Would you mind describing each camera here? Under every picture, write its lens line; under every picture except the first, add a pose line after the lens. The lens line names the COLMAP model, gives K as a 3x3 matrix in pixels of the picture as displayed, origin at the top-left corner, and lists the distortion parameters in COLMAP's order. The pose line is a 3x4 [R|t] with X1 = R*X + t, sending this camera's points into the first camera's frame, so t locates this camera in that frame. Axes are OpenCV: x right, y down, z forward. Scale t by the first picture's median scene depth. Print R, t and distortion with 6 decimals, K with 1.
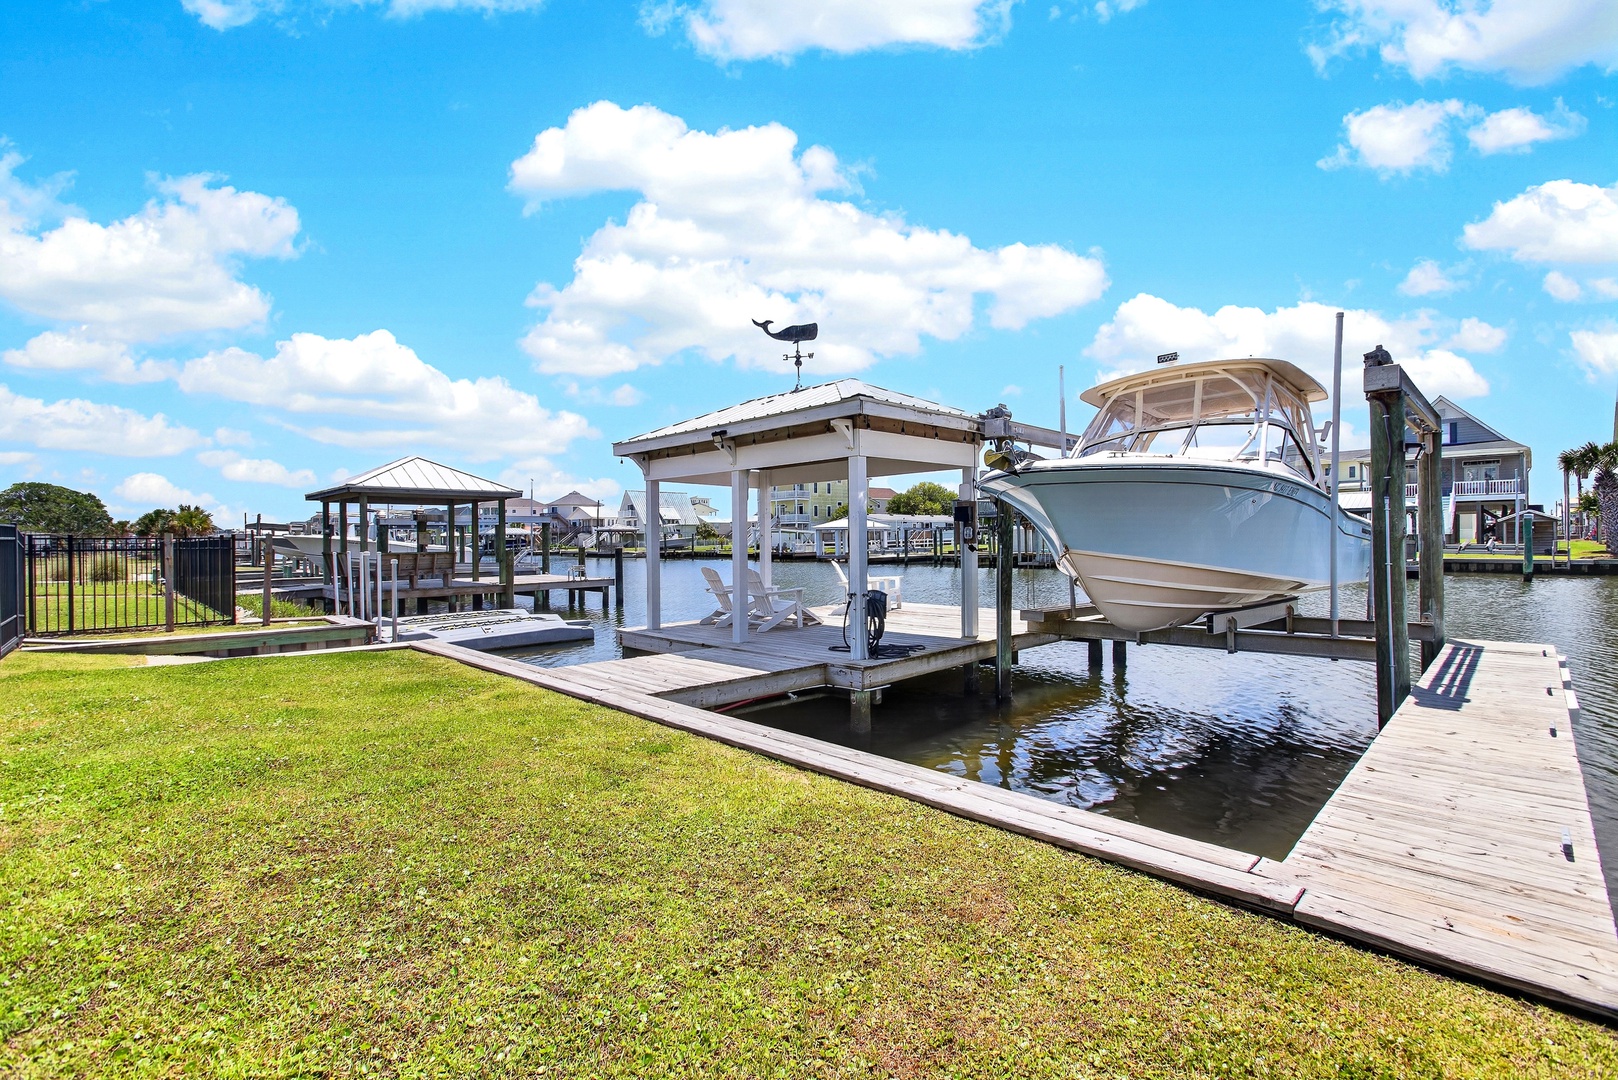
lens RADIAL K [[734.4, 0, 809.0], [0, 734.4, 539.3], [0, 0, 1]] dist [-0.002854, 0.000094]
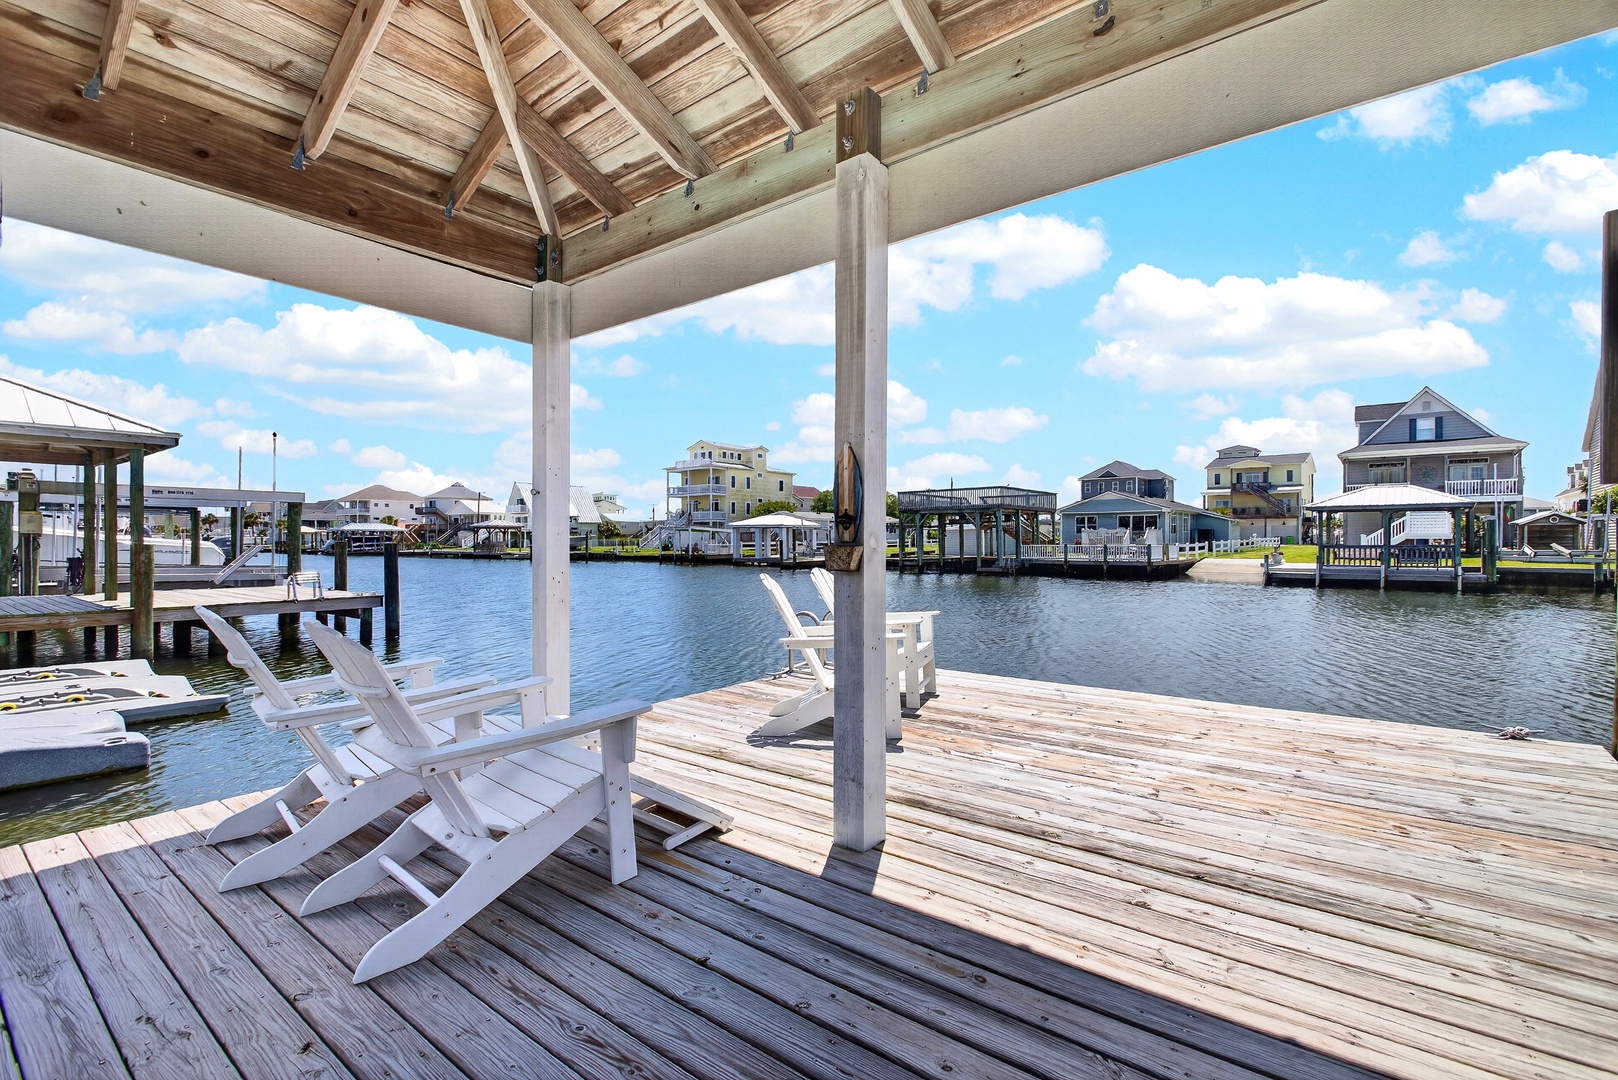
lens RADIAL K [[734.4, 0, 809.4], [0, 734.4, 541.0], [0, 0, 1]] dist [-0.002854, 0.000094]
pose [[0.993796, 0.009568, 0.110810, 0.003457], [-0.009338, 0.999953, -0.002588, 0.003476], [-0.110829, 0.001537, 0.993838, 0.144105]]
